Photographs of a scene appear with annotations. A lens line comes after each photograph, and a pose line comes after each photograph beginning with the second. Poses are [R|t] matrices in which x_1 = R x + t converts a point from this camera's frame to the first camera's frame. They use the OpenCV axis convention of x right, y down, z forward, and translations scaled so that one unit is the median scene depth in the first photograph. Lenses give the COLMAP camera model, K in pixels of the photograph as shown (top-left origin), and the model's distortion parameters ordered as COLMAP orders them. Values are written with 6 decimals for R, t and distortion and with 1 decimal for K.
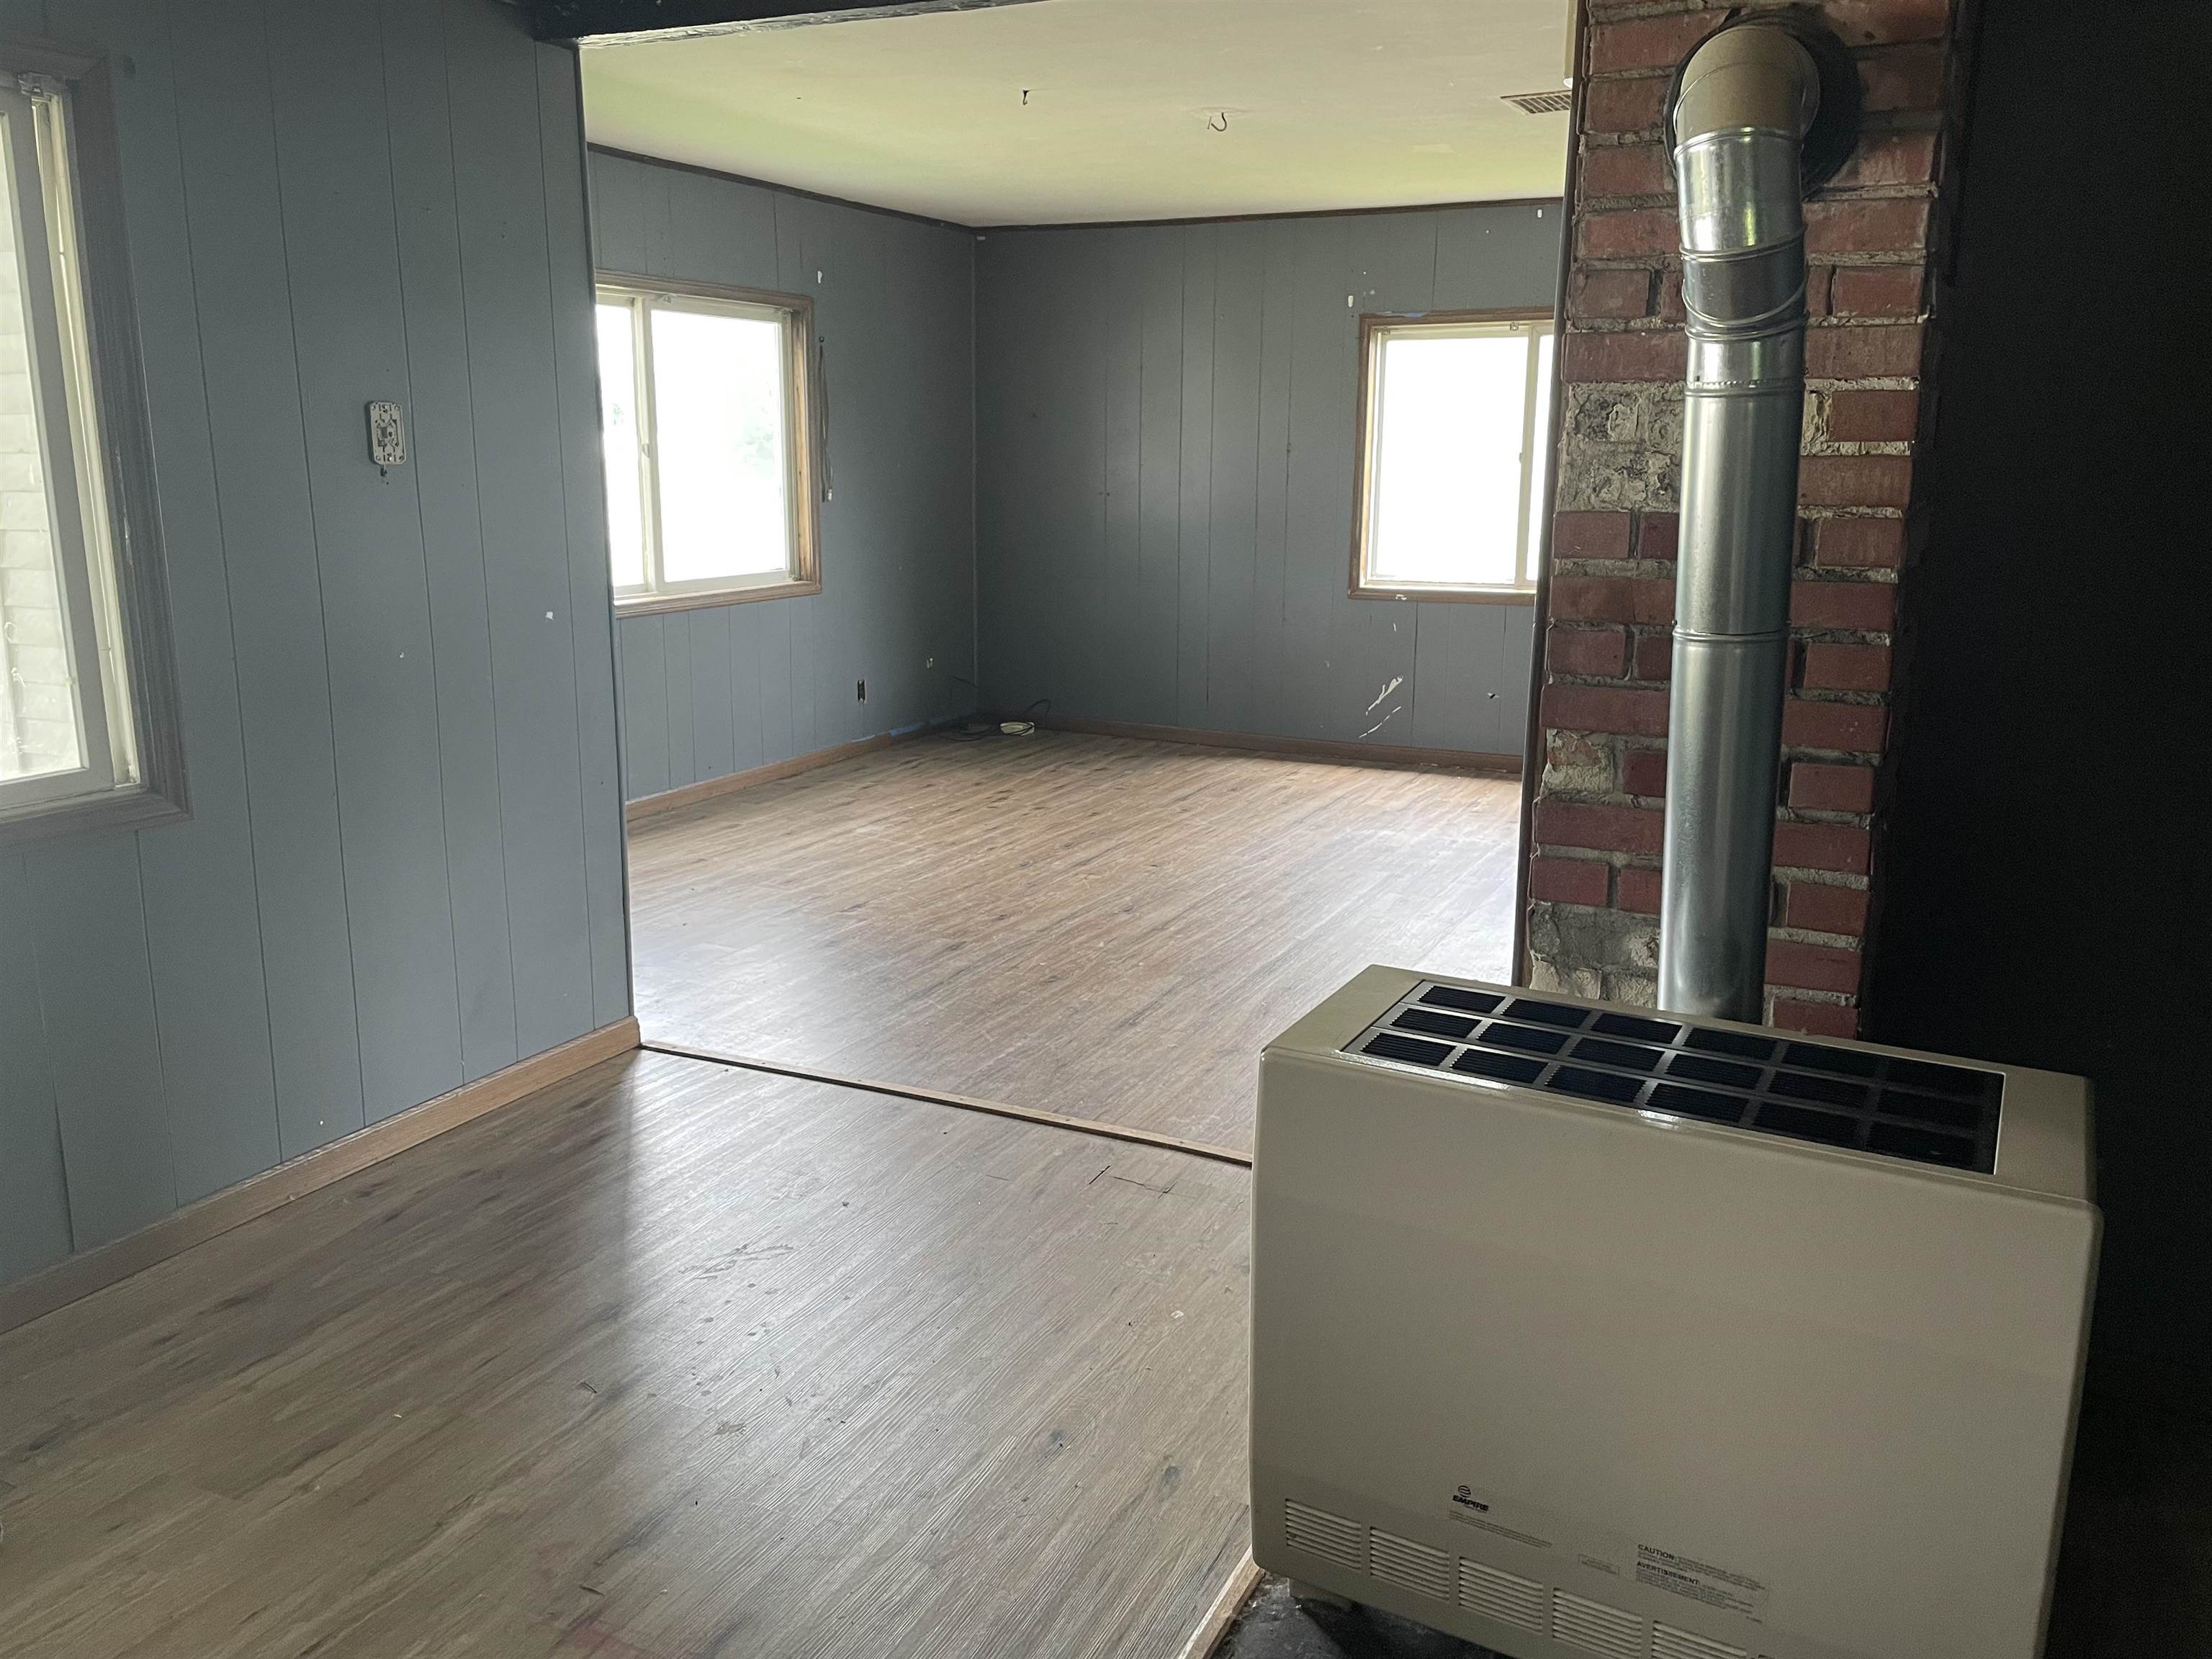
lens RADIAL K [[1664.5, 0, 1104.7], [0, 1664.5, 822.8], [0, 0, 1]] dist [0.047405, -0.045509]
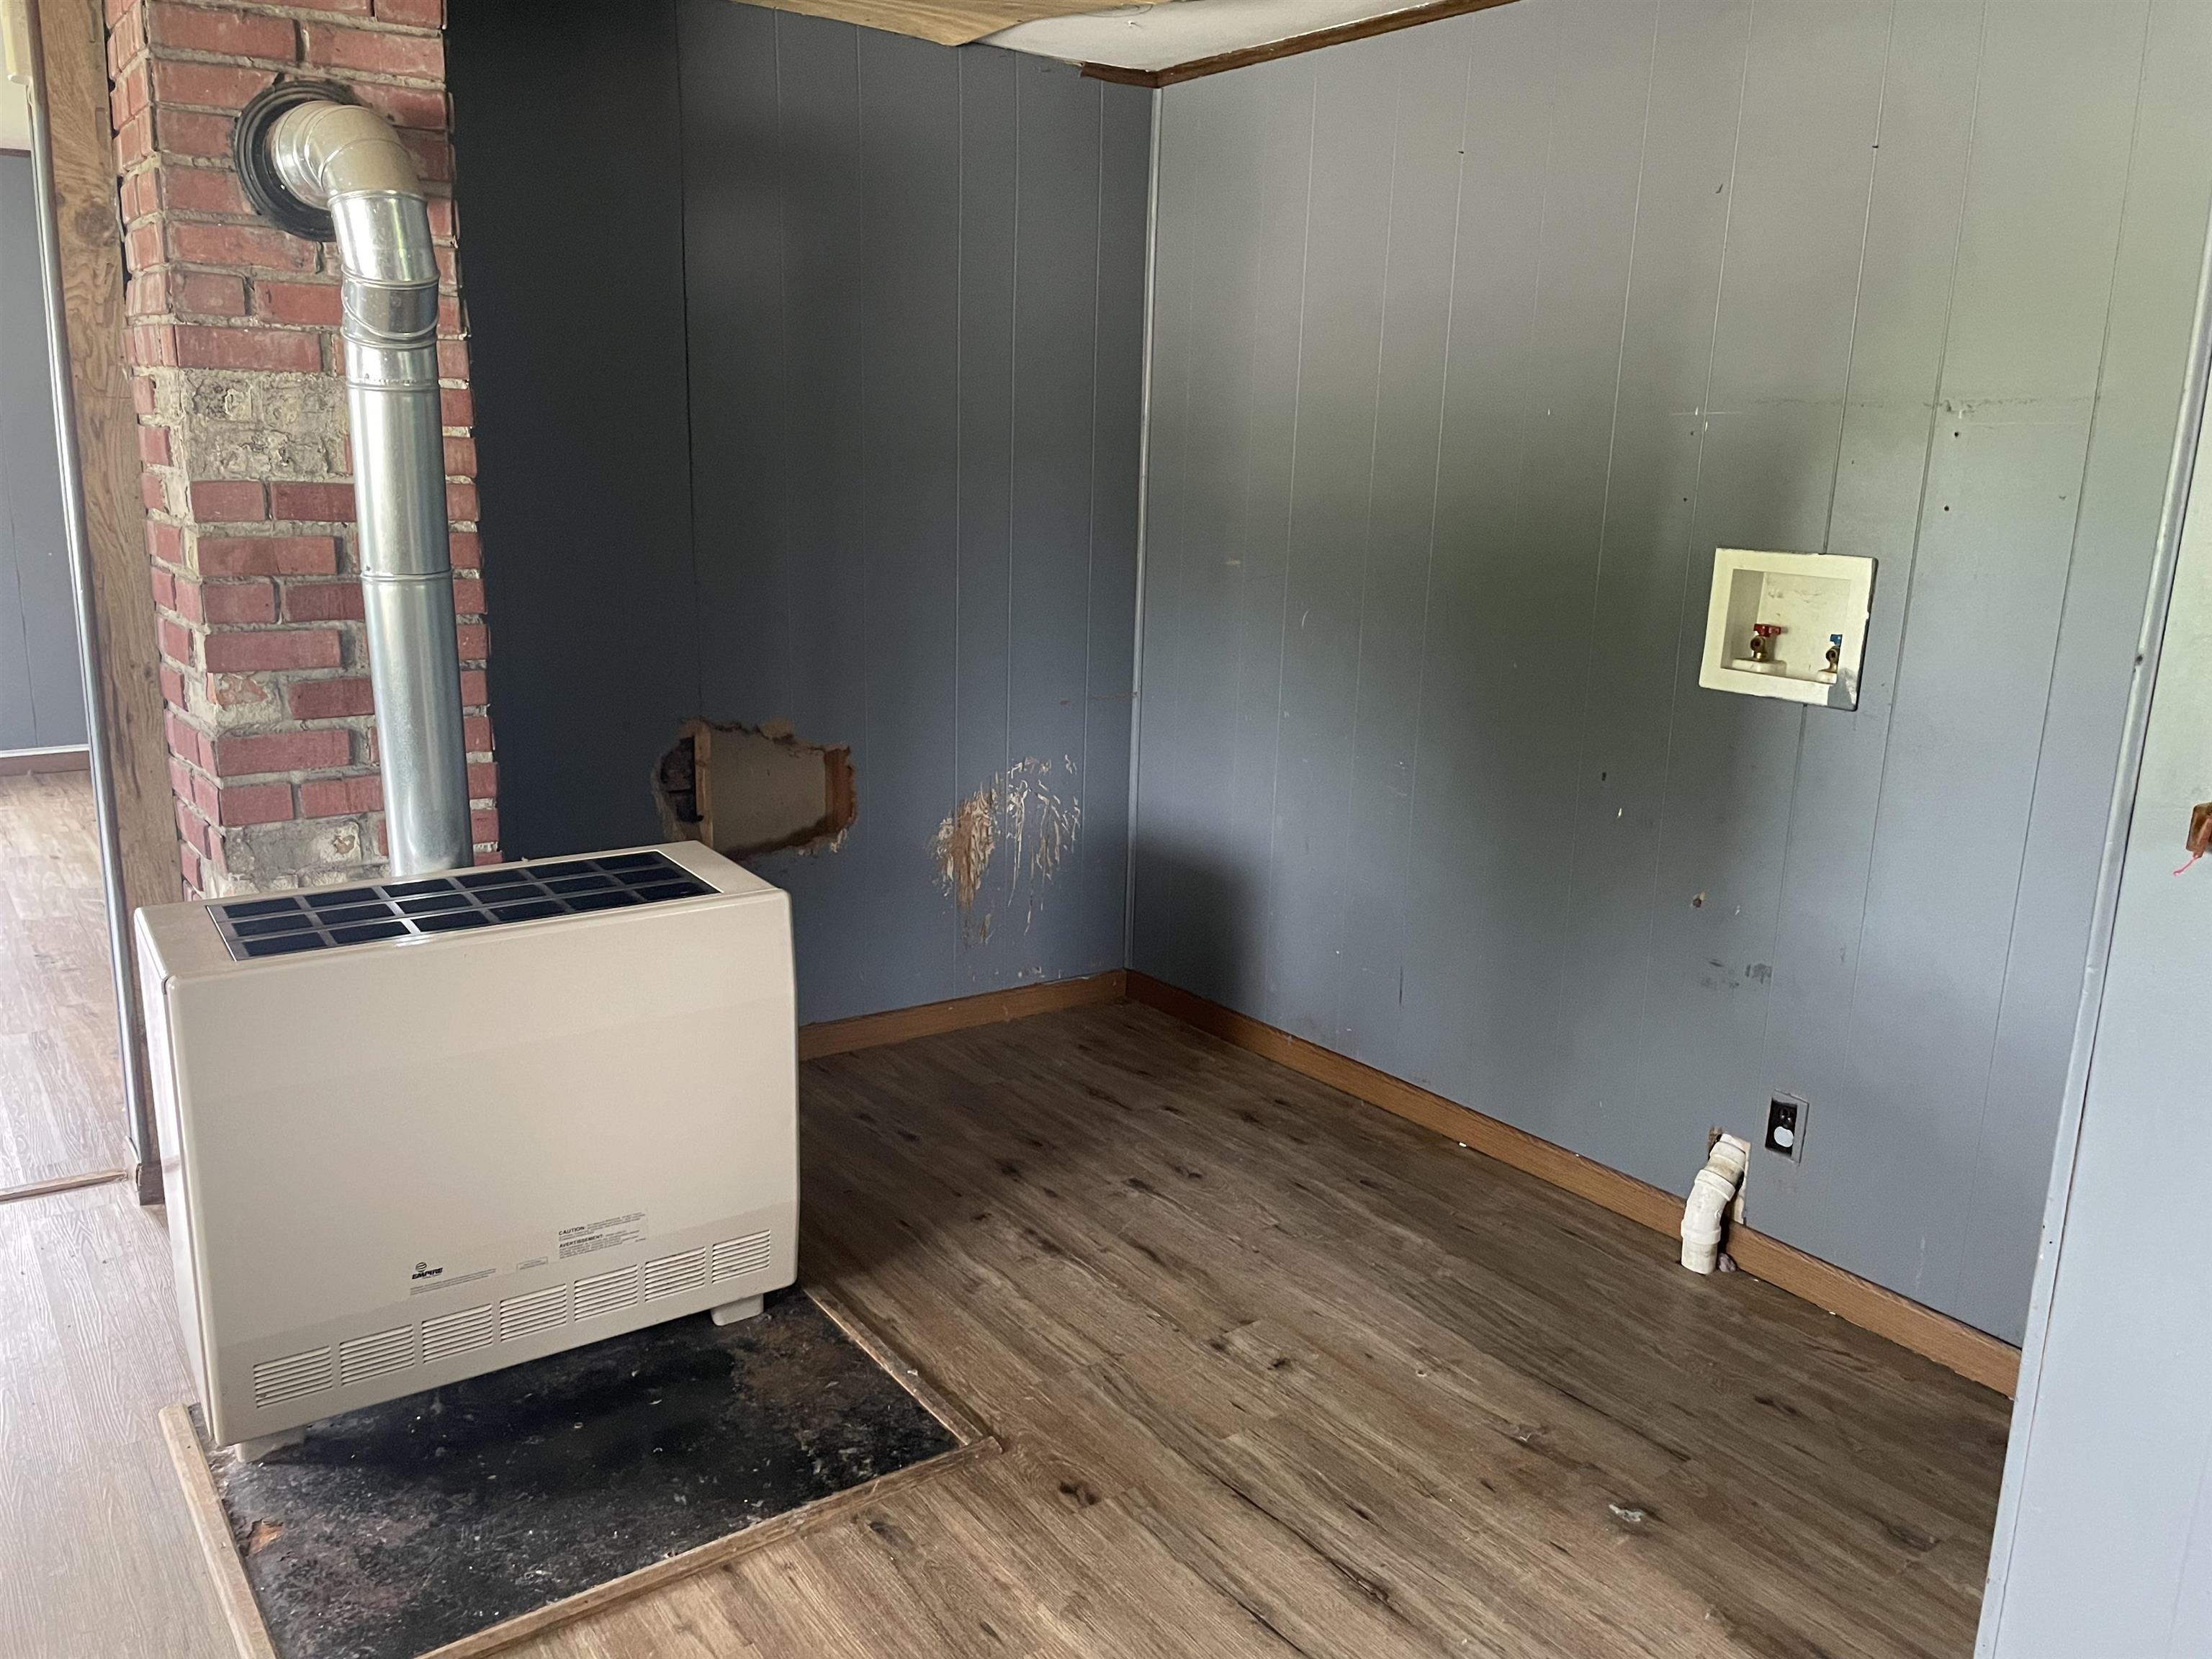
lens RADIAL K [[1664.5, 0, 1110.9], [0, 1664.5, 836.6], [0, 0, 1]] dist [0.047405, -0.045509]
pose [[0.462587, -0.204427, 0.862683, -0.502280], [0.177261, 0.974732, 0.135928, 0.004119], [-0.868672, 0.090041, 0.487135, -0.080901]]
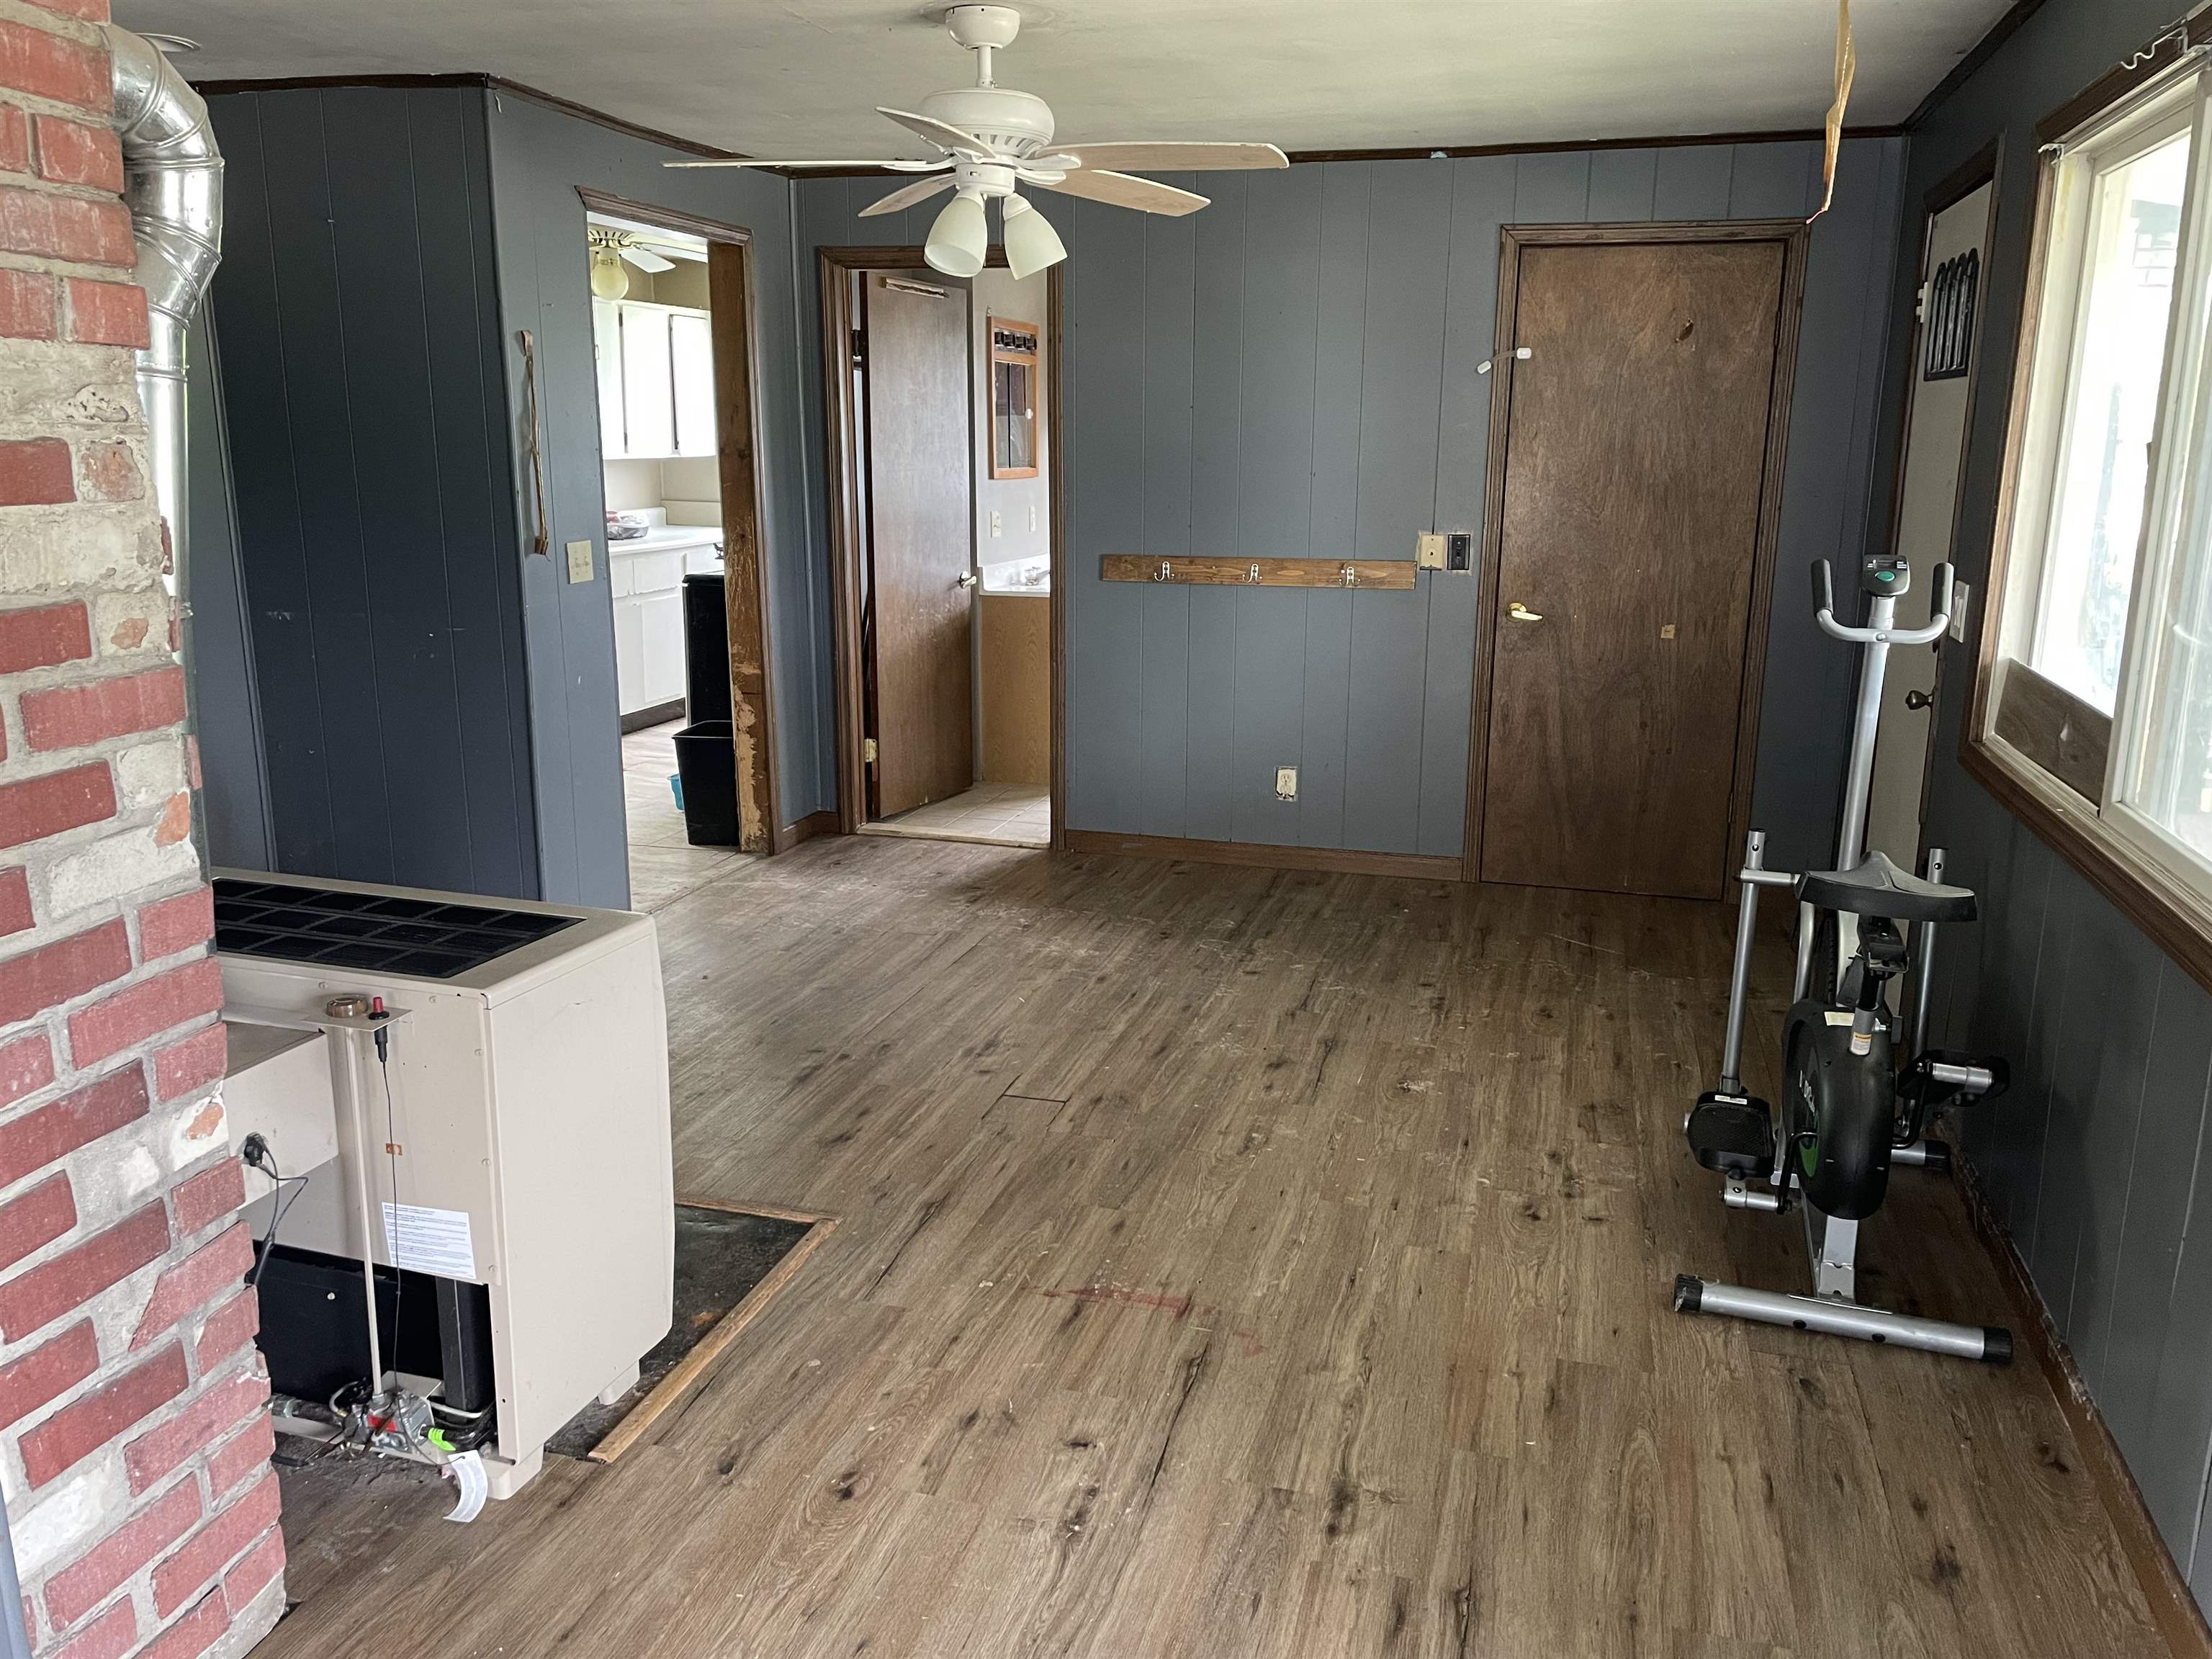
lens RADIAL K [[1664.5, 0, 1107.3], [0, 1664.5, 821.9], [0, 0, 1]] dist [0.047405, -0.045509]
pose [[-0.982951, 0.026073, -0.182009, -0.012177], [-0.055763, 0.900999, 0.430222, -0.430124], [0.175207, 0.433037, -0.884184, 1.891919]]
